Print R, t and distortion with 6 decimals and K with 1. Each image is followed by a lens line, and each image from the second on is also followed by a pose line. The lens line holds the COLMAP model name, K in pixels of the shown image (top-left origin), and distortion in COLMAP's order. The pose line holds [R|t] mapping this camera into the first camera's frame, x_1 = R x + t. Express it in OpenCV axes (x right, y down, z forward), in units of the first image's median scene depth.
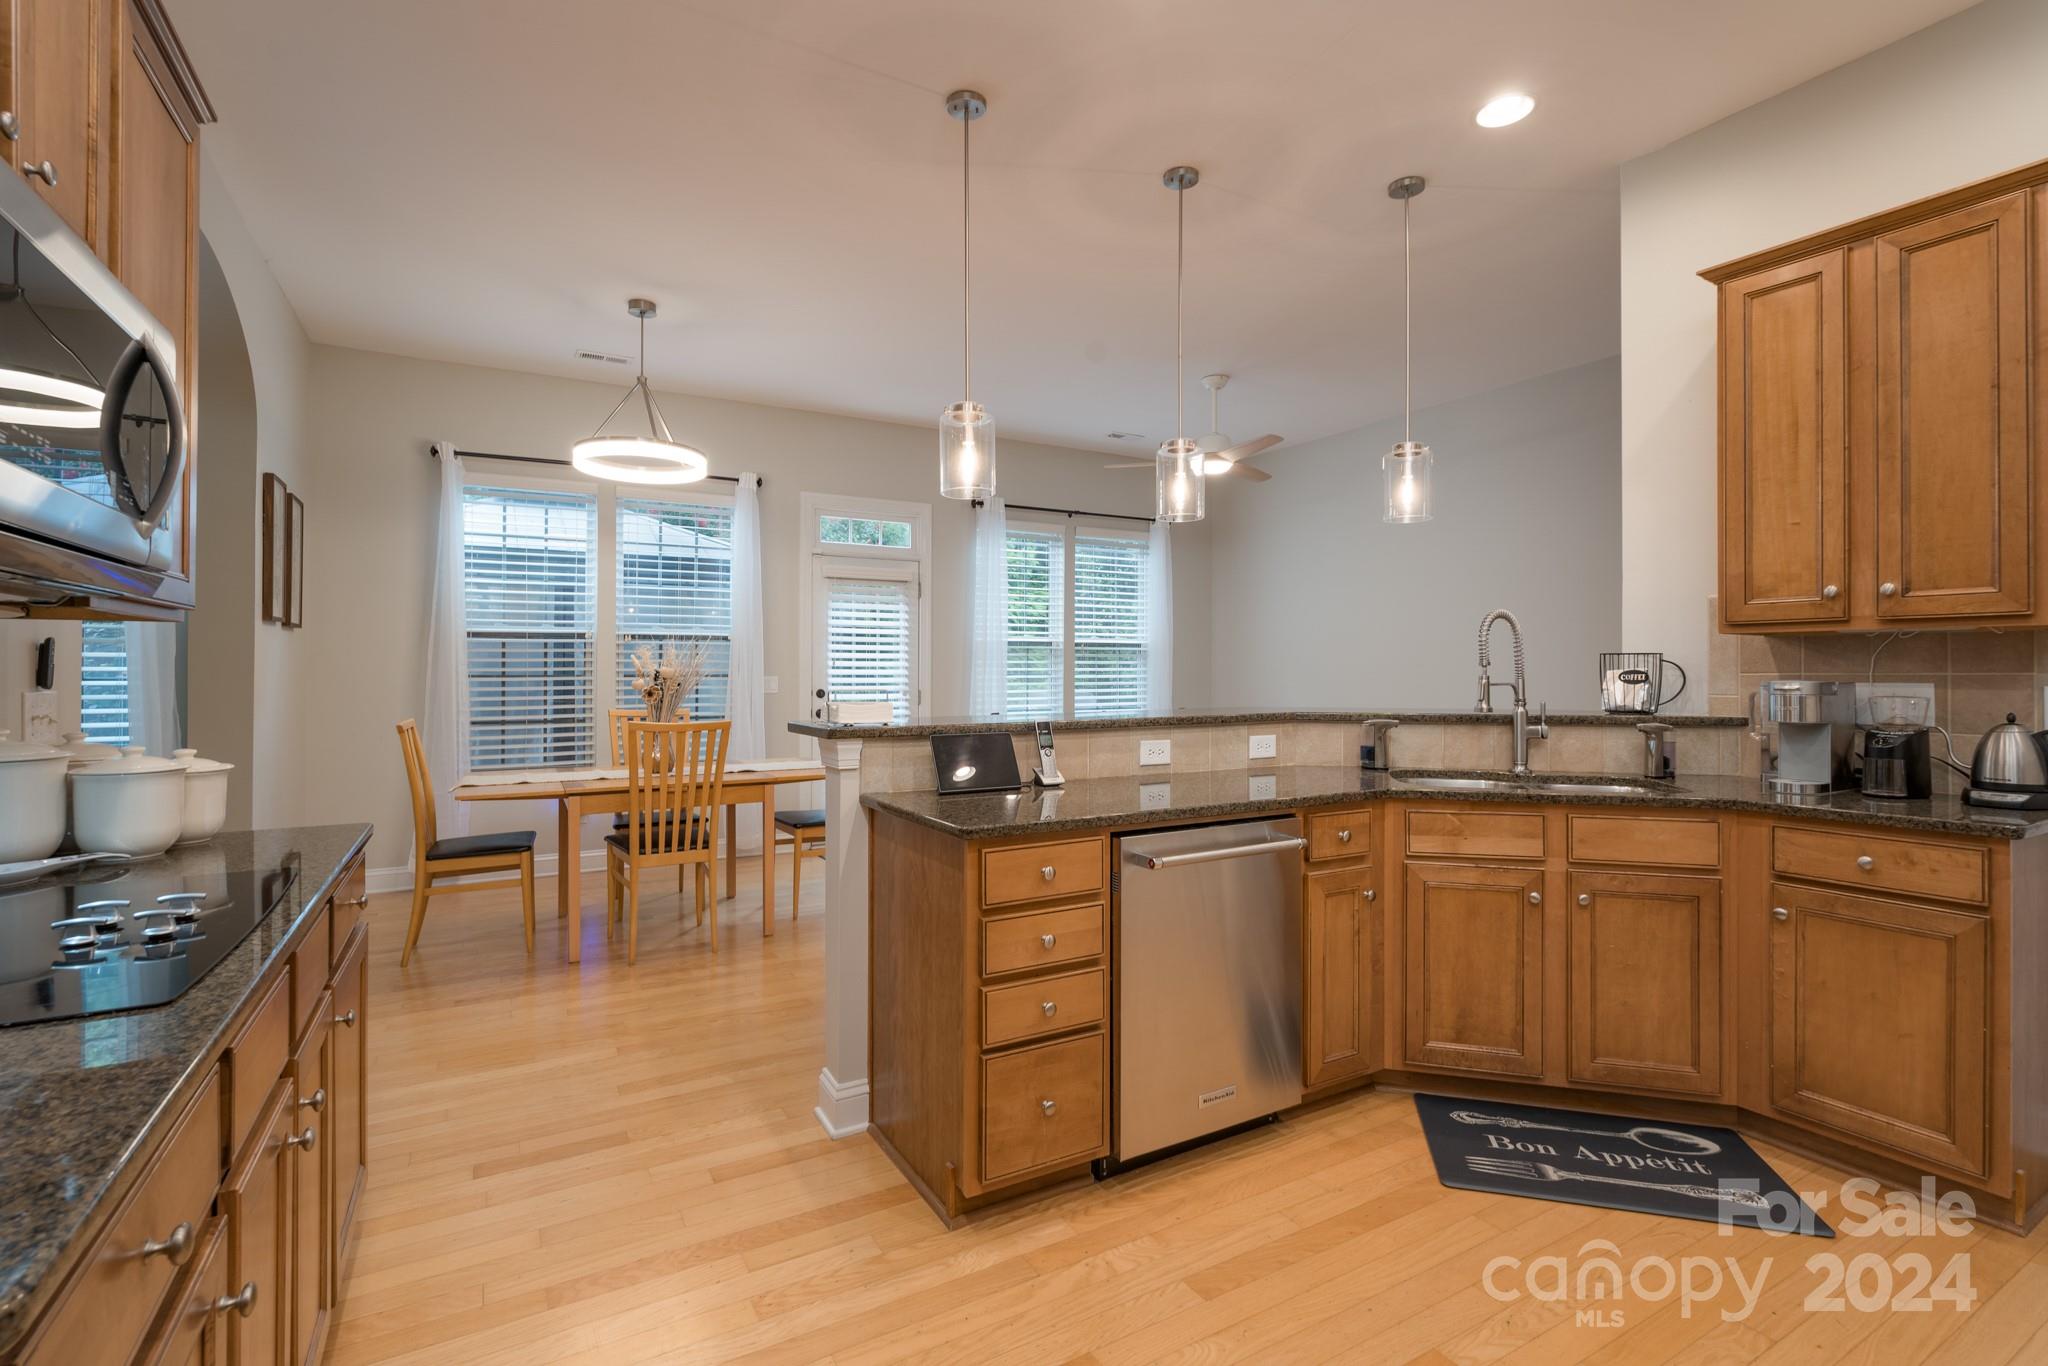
lens RADIAL K [[931.7, 0, 1010.3], [0, 931.7, 666.1], [0, 0, 1]] dist [0.000784, -0.000349]
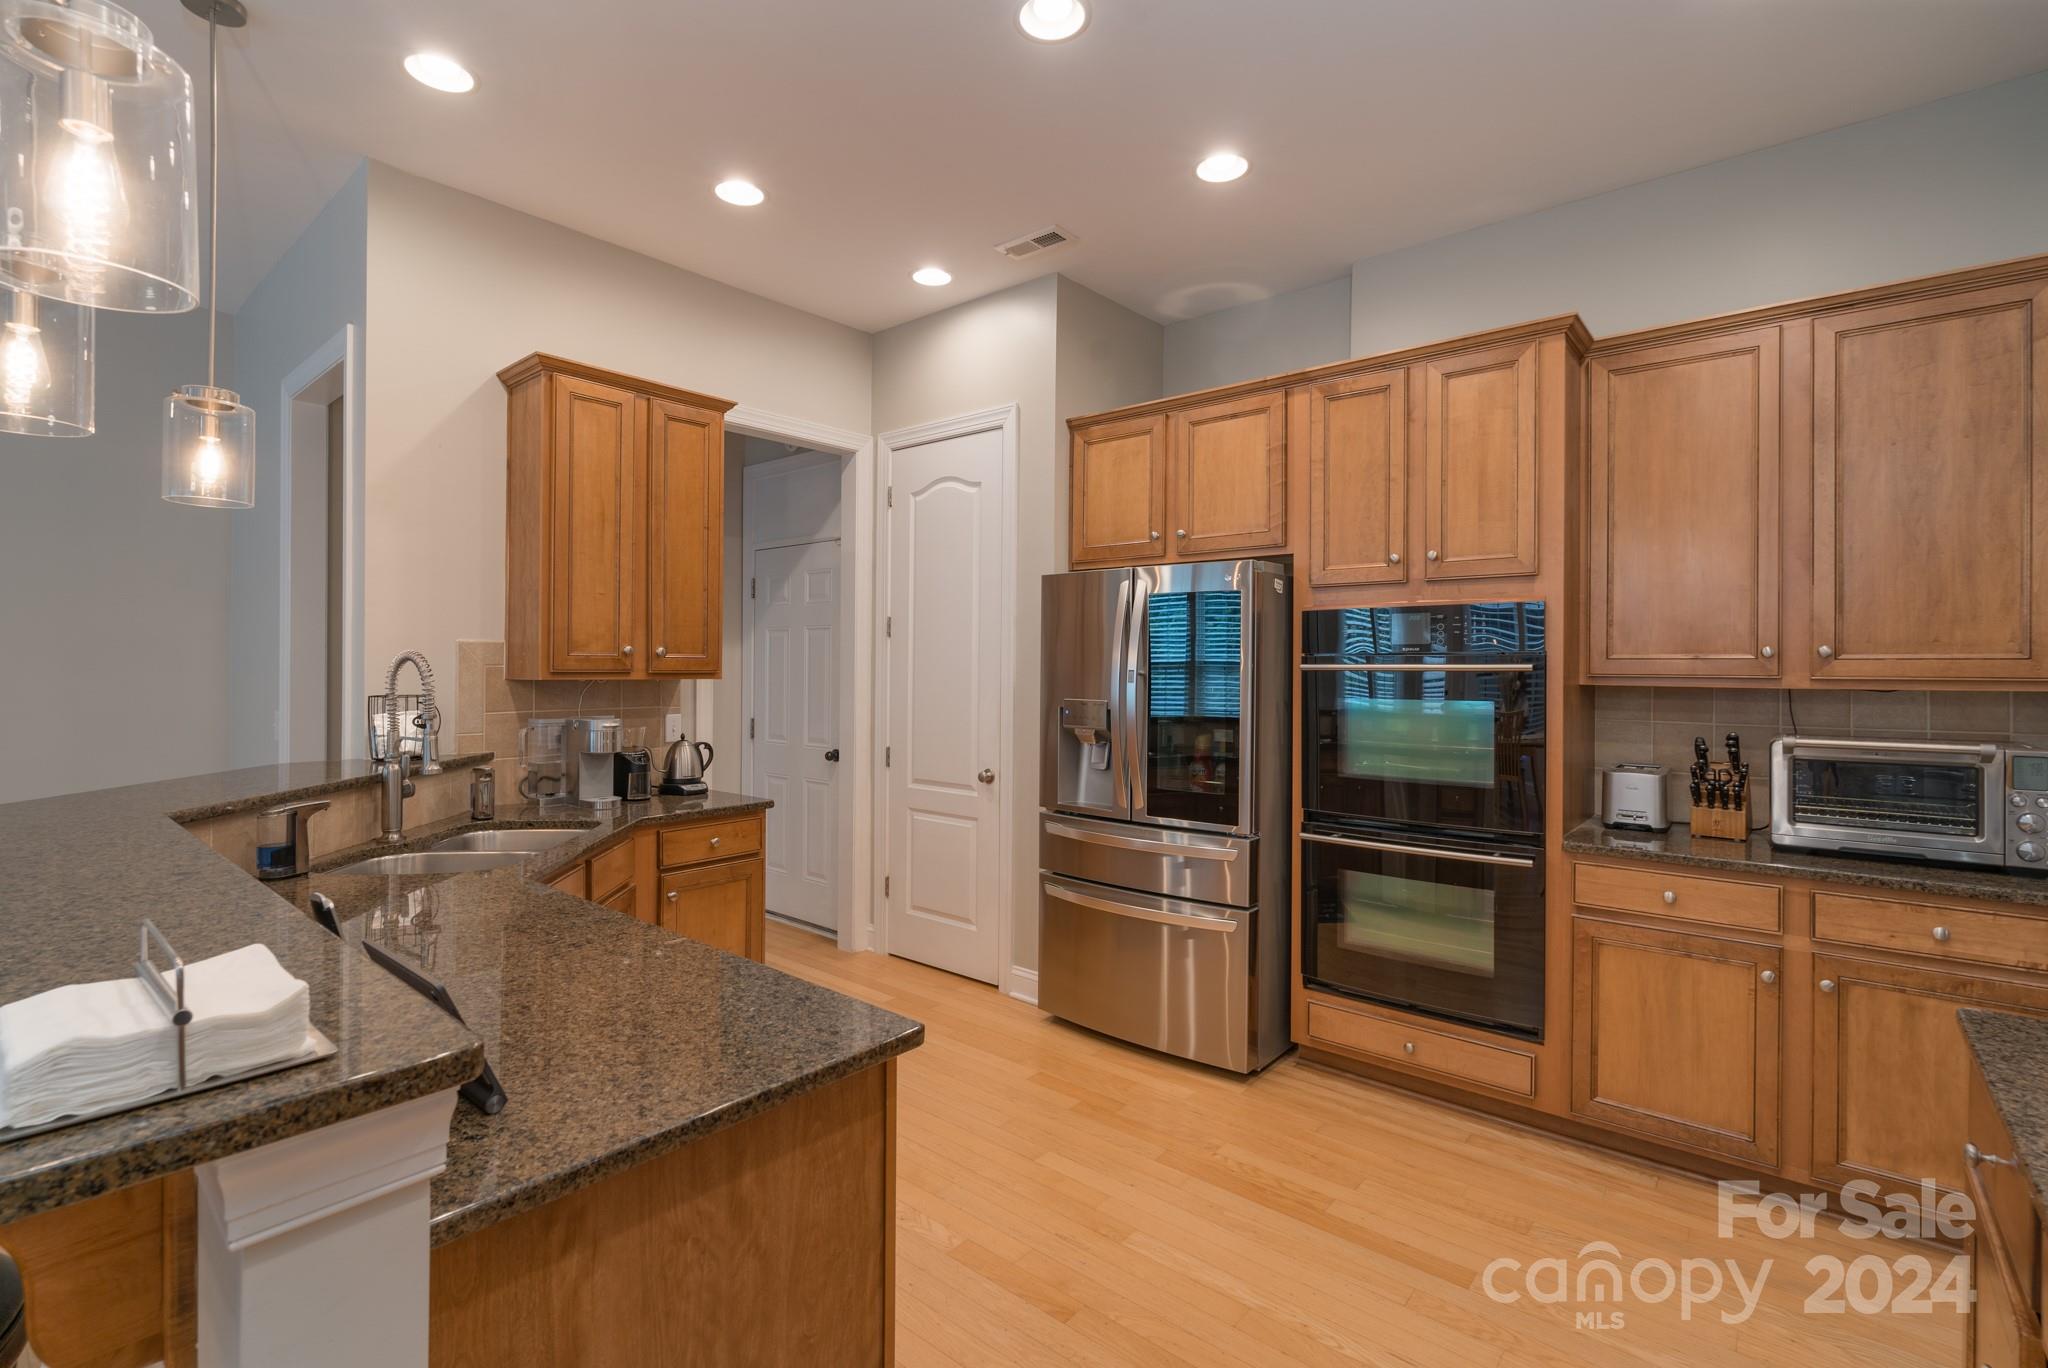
lens RADIAL K [[923.3, 0, 1019.8], [0, 923.3, 658.5], [0, 0, 1]] dist [-0.001356, -0.000191]
pose [[-0.344932, 0.006563, 0.938605, -0.393920], [-0.009188, 0.999904, -0.010369, -0.044006], [-0.938583, -0.012200, -0.344839, 0.682611]]
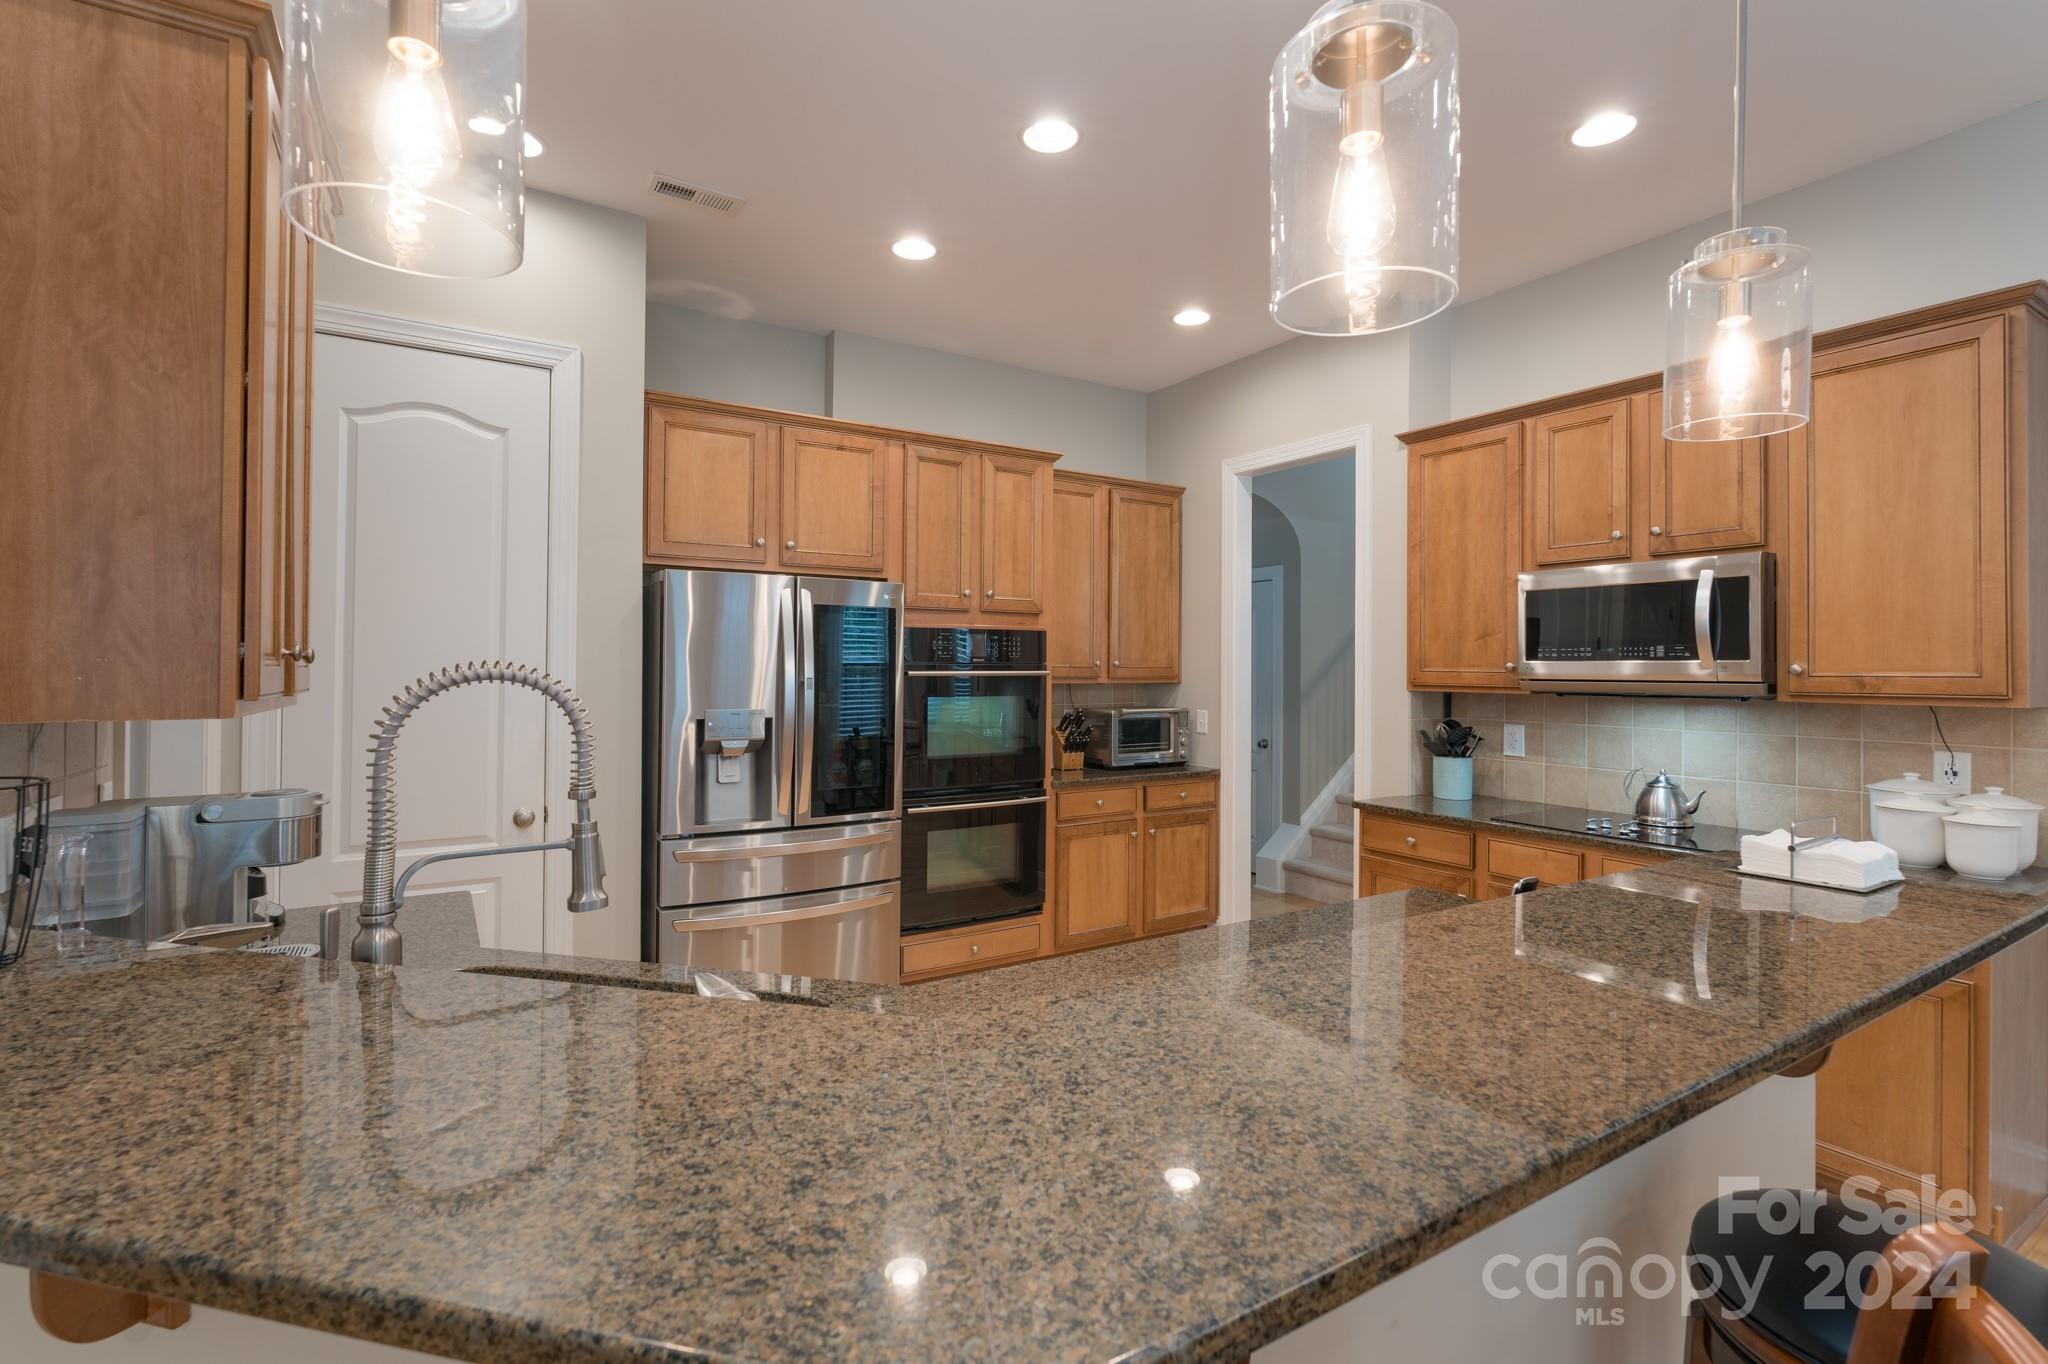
lens RADIAL K [[923.3, 0, 1019.8], [0, 923.3, 656.5], [0, 0, 1]] dist [-0.001356, -0.000191]
pose [[-0.999361, -0.006040, -0.035229, 0.273399], [-0.005513, 0.999871, -0.015054, -0.051909], [0.035315, -0.014850, -0.999266, 1.230826]]
